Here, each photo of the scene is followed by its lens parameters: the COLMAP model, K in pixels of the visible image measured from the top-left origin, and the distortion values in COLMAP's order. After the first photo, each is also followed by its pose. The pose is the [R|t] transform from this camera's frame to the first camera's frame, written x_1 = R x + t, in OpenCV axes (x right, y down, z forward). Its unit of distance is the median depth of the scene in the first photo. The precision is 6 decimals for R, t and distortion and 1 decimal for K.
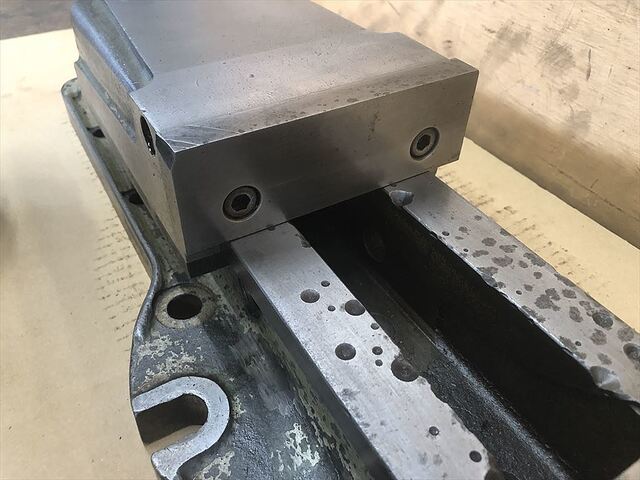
lens RADIAL K [[540.2, 0, 317.2], [0, 540.2, 240.5], [0, 0, 1]] dist [0.010522, -0.026917]
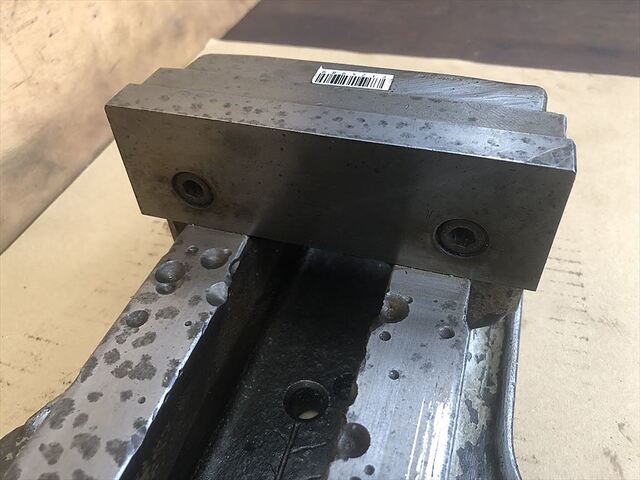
lens RADIAL K [[540.2, 0, 317.3], [0, 540.2, 235.3], [0, 0, 1]] dist [0.010522, -0.026917]
pose [[-0.659138, -0.513920, 0.549020, -0.066280], [0.518658, 0.217978, 0.826729, -0.410844], [-0.544547, 0.829682, 0.122871, 0.565004]]
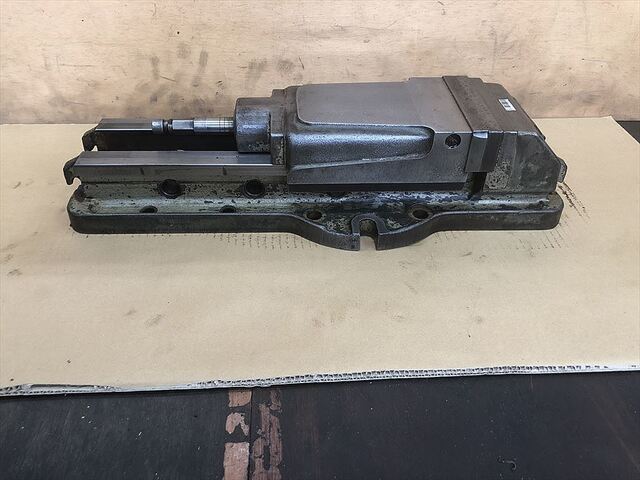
lens RADIAL K [[540.2, 0, 318.5], [0, 540.2, 240.8], [0, 0, 1]] dist [0.010522, -0.026917]
pose [[0.477948, -0.568632, 0.669495, -2.251065], [0.576654, 0.778063, 0.249175, -0.429619], [-0.662598, 0.266974, 0.699778, -0.701304]]
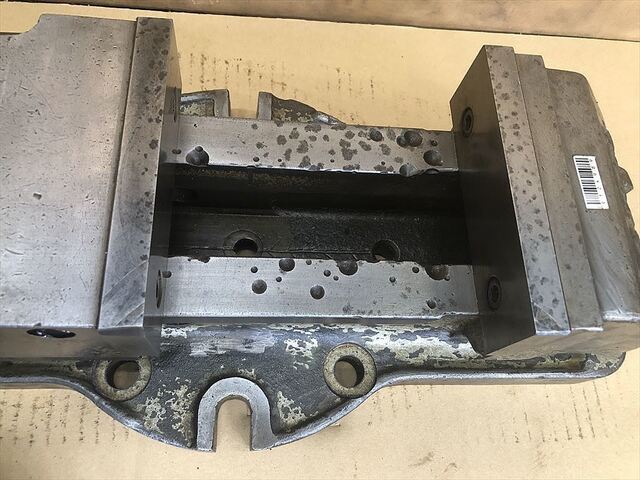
lens RADIAL K [[540.2, 0, 315.9], [0, 540.2, 239.2], [0, 0, 1]] dist [0.010522, -0.026917]
pose [[0.490104, -0.791403, 0.365348, -0.298193], [0.477713, 0.594456, 0.646848, -0.665152], [-0.729101, -0.142491, 0.669409, 0.069272]]
